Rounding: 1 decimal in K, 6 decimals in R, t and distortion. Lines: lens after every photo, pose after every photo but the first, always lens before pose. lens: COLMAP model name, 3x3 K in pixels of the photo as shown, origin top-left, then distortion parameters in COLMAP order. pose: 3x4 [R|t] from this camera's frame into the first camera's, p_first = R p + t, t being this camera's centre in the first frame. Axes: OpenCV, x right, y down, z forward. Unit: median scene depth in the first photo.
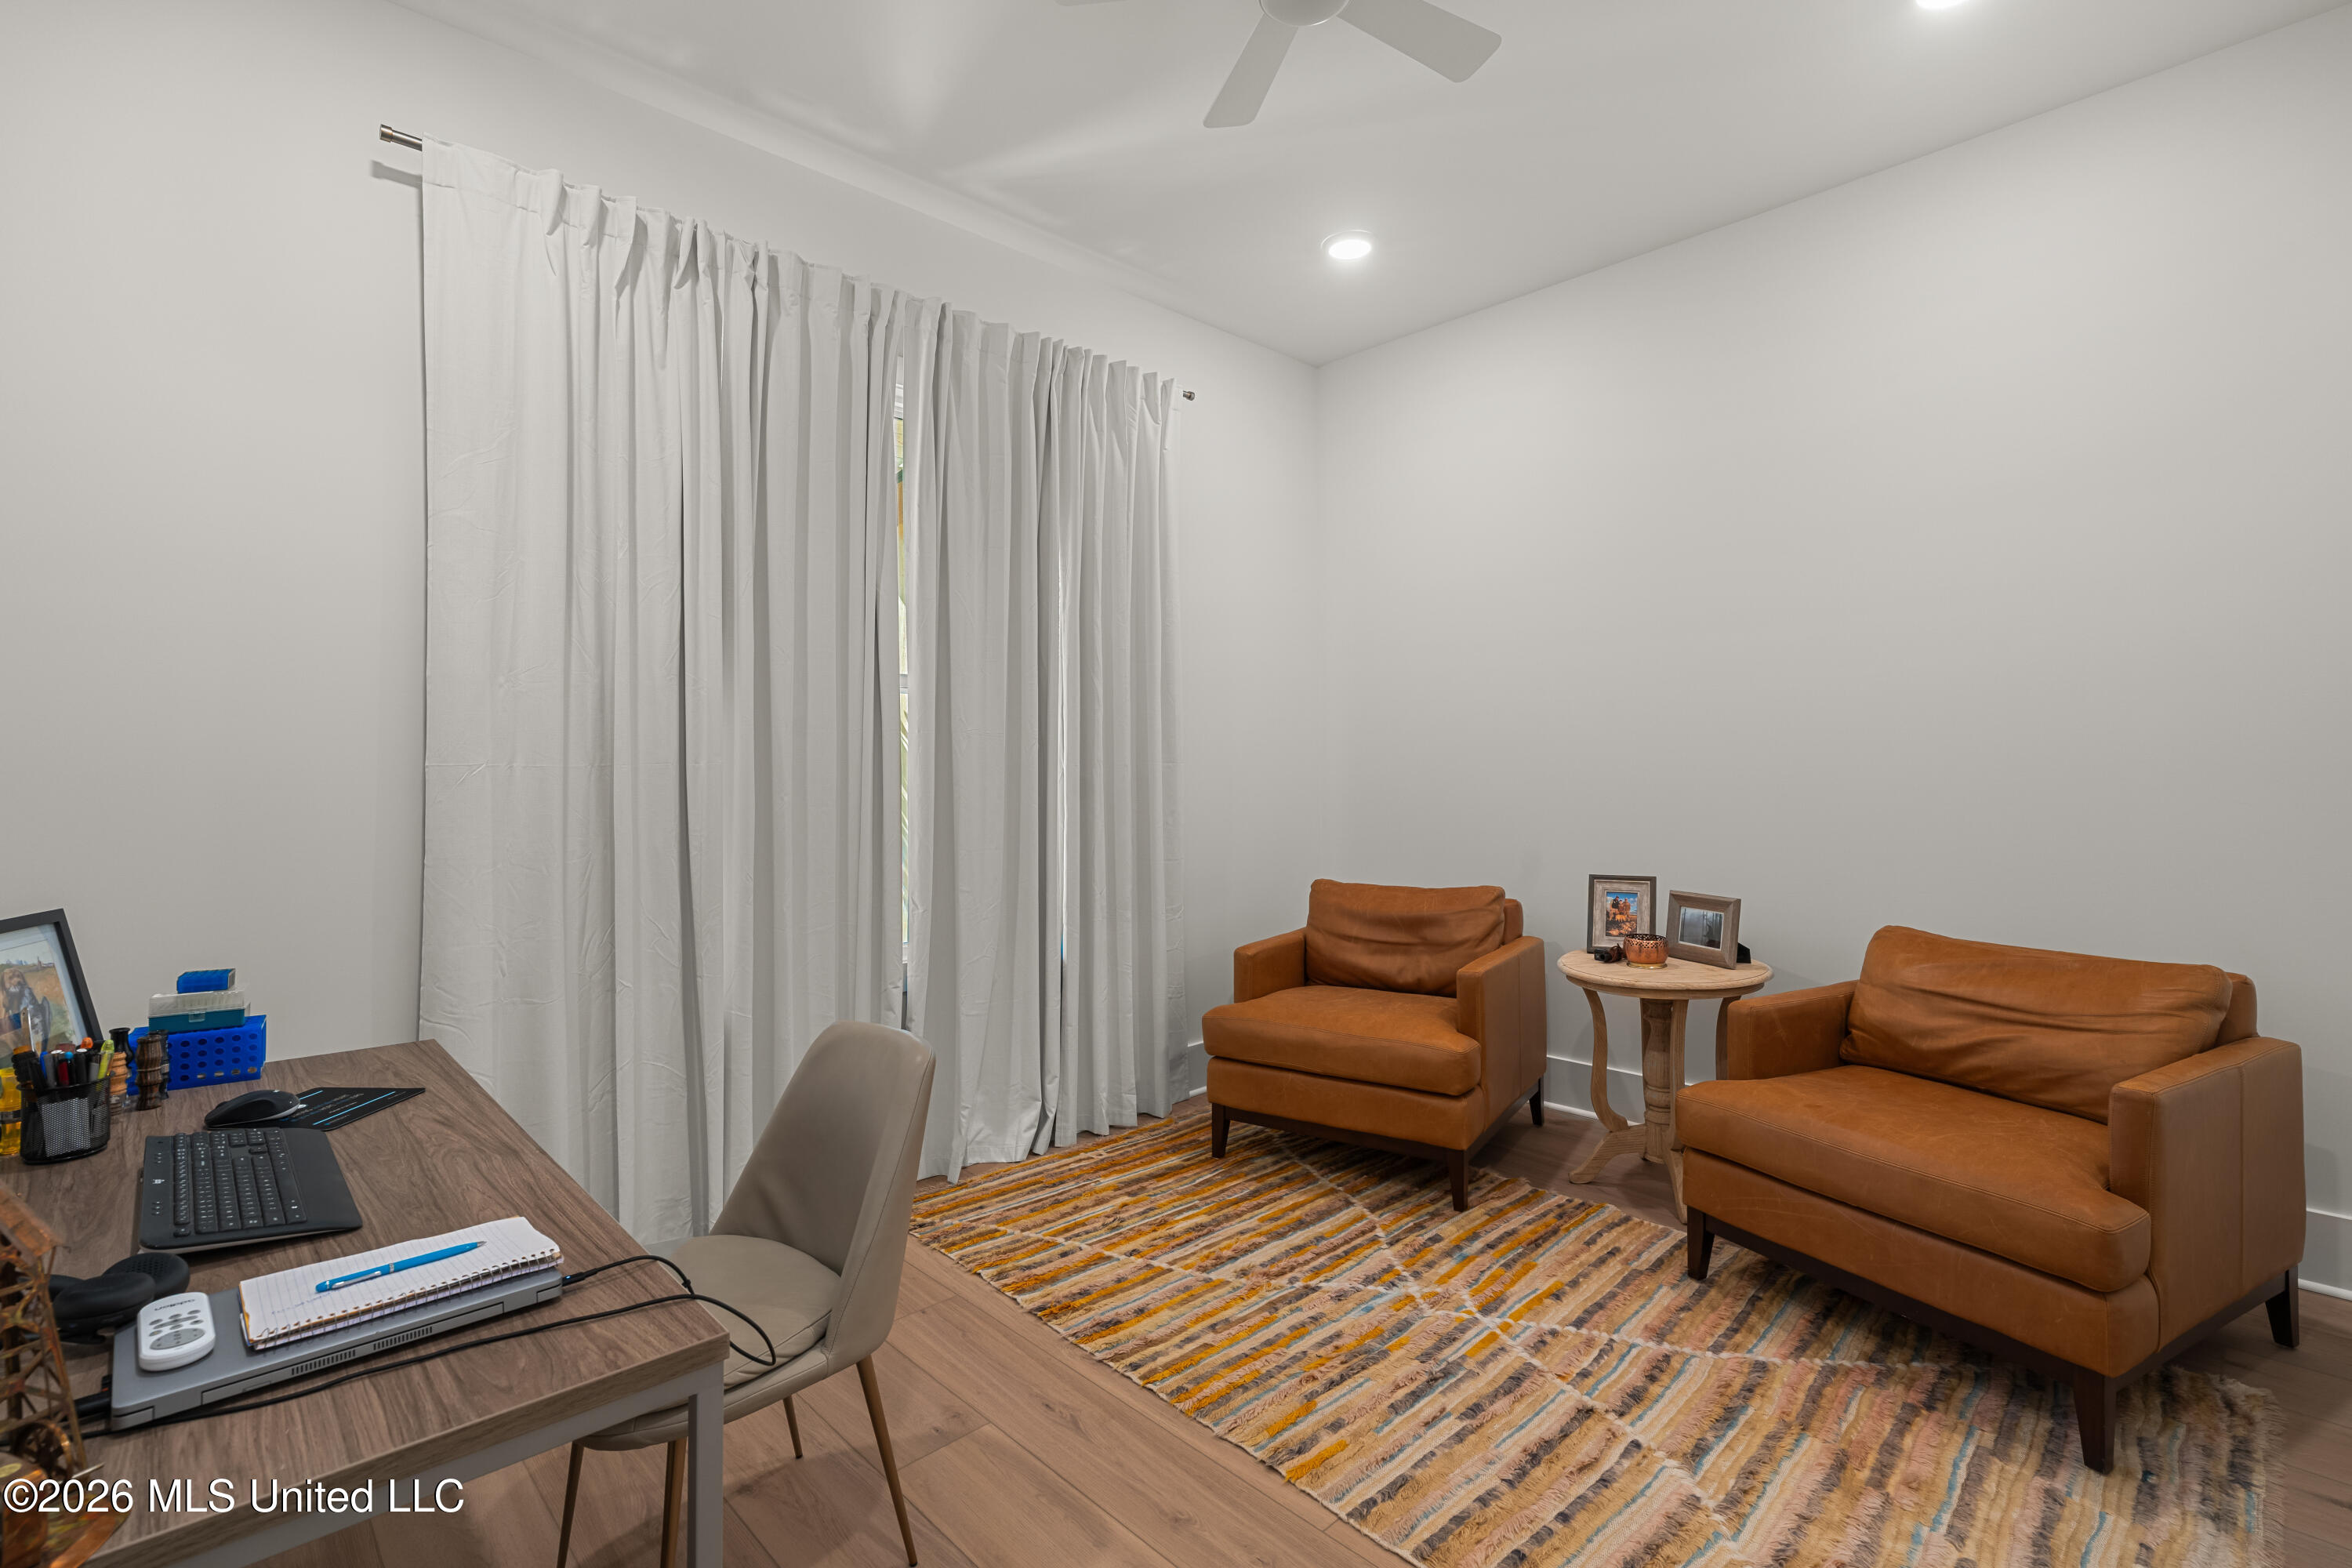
lens RADIAL K [[1065.3, 0, 1175.7], [0, 1065.3, 778.1], [0, 0, 1]] dist [-0.001611, -0.000736]
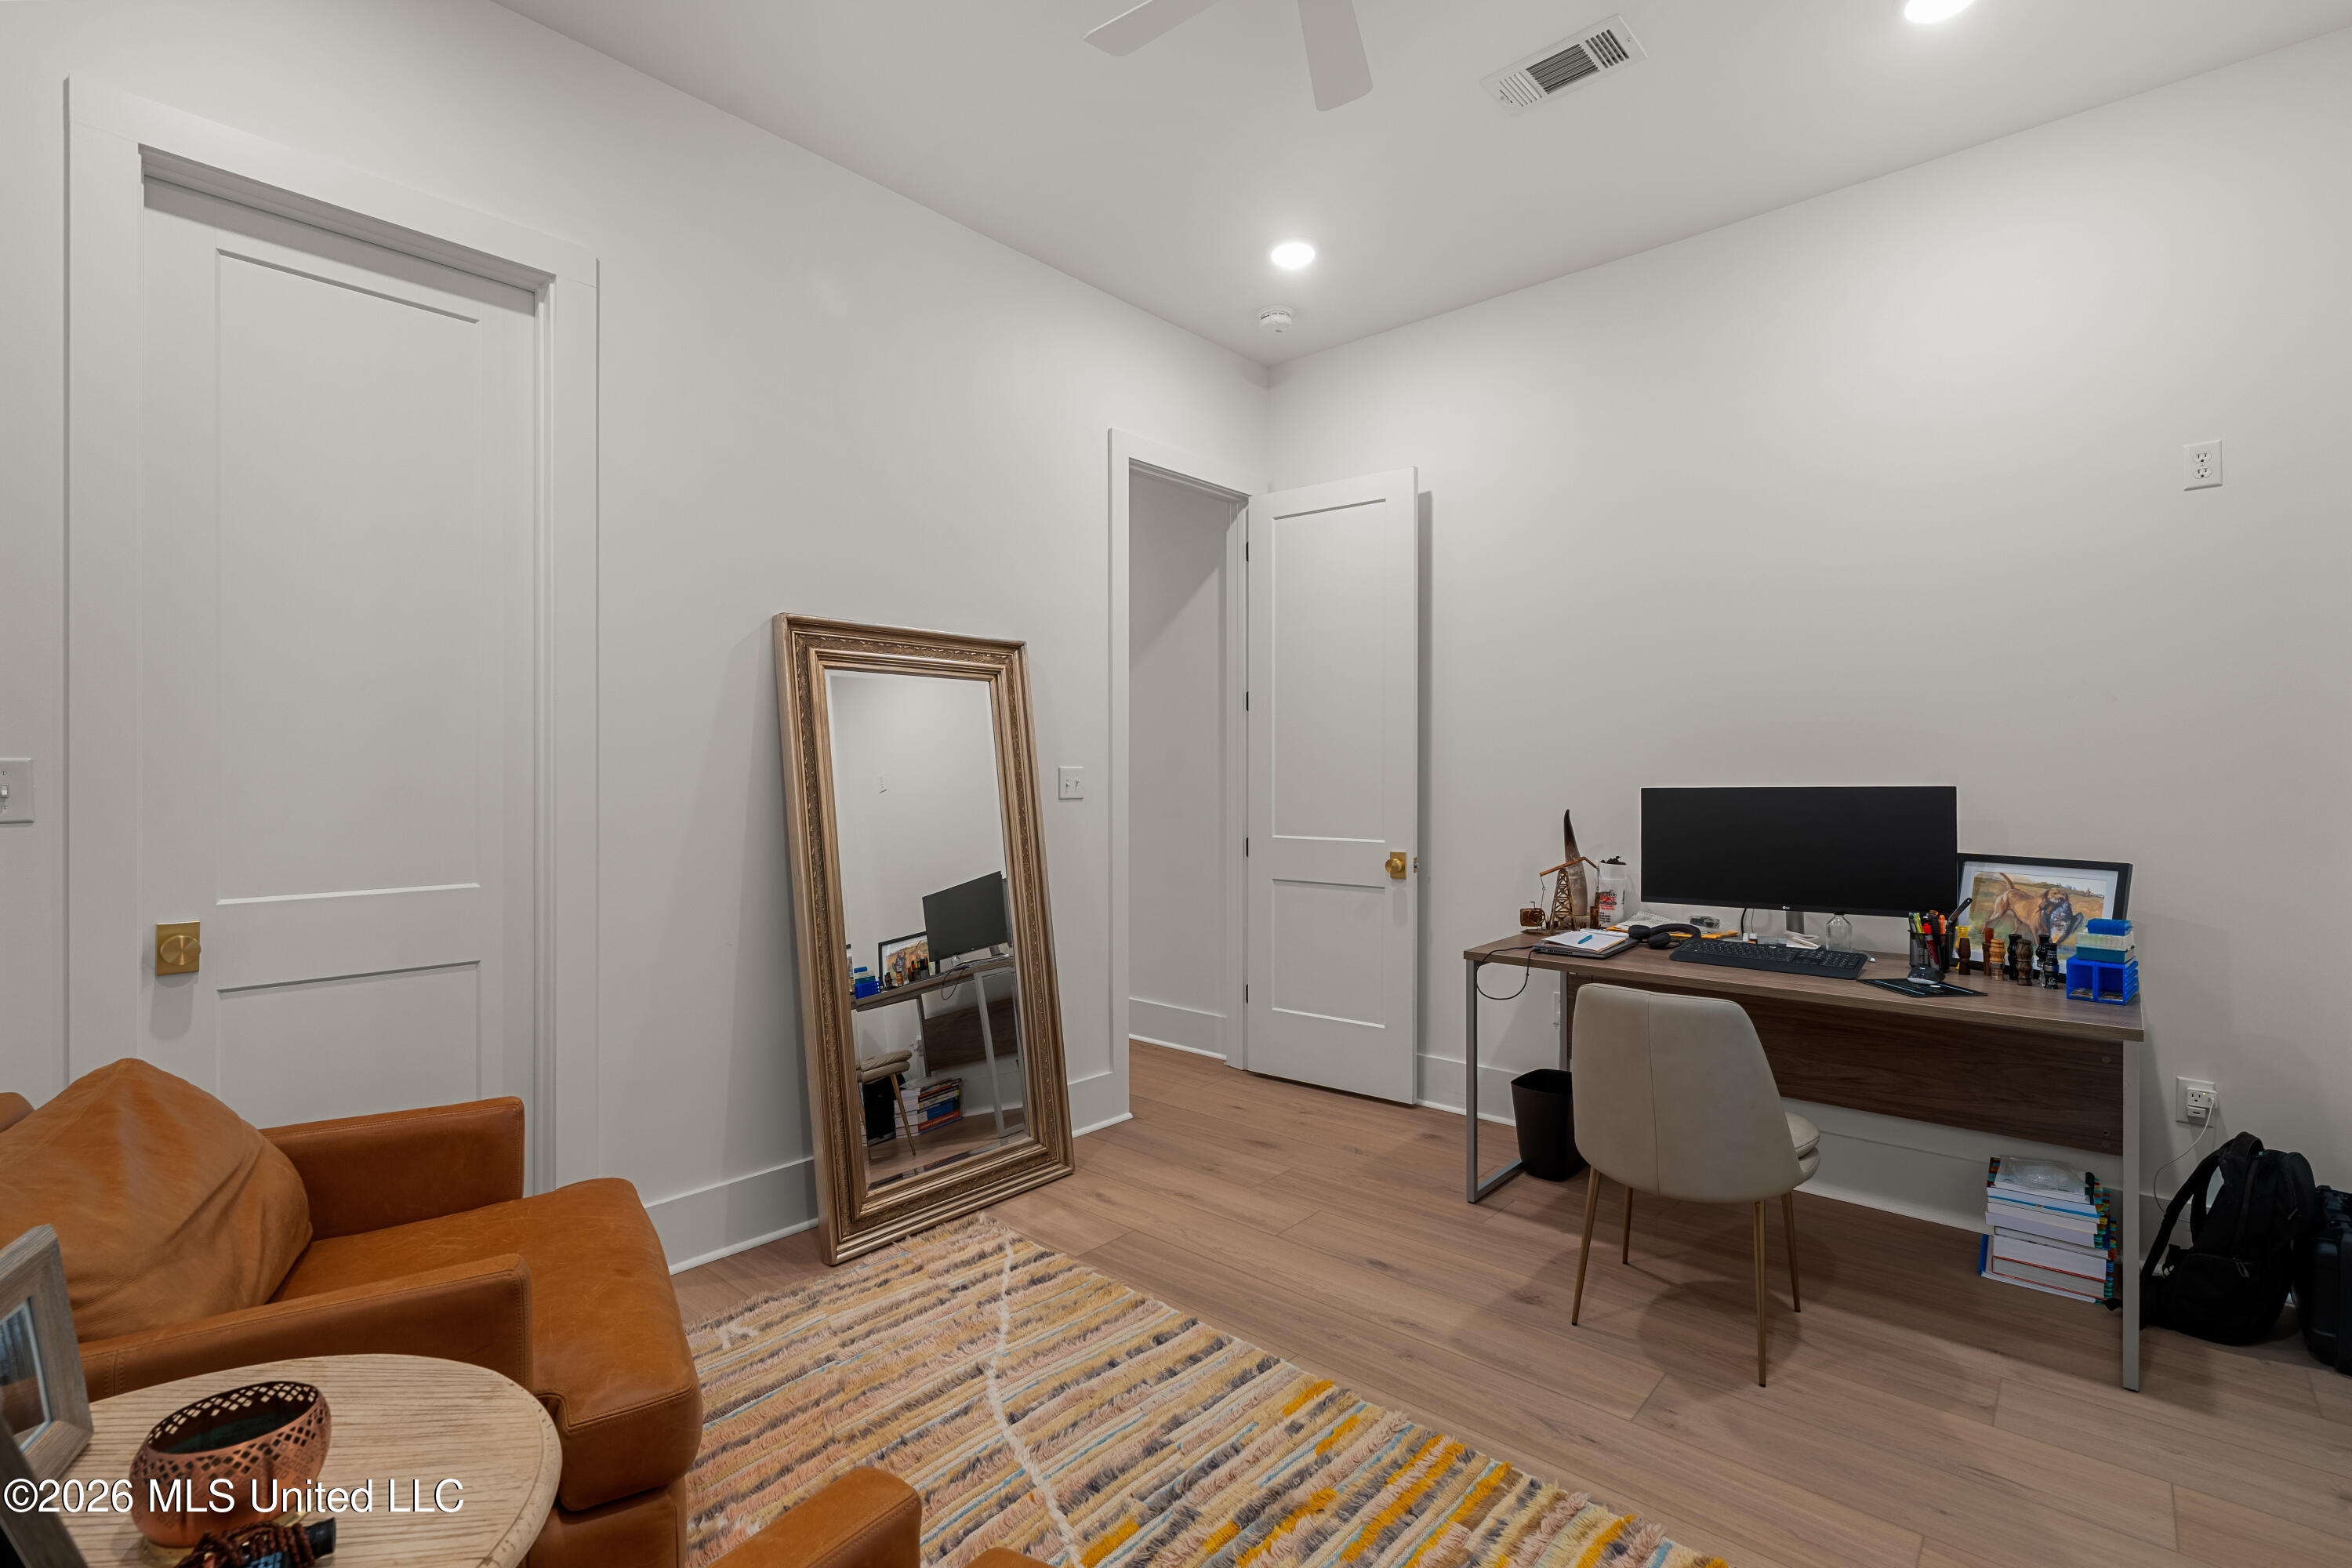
lens RADIAL K [[1065.3, 0, 1177.8], [0, 1065.3, 777.3], [0, 0, 1]] dist [-0.001611, -0.000736]
pose [[-0.995974, 0.000838, -0.089642, 0.351031], [-0.000552, 0.999880, 0.015472, -0.025129], [0.089644, 0.015459, -0.995854, 1.987758]]
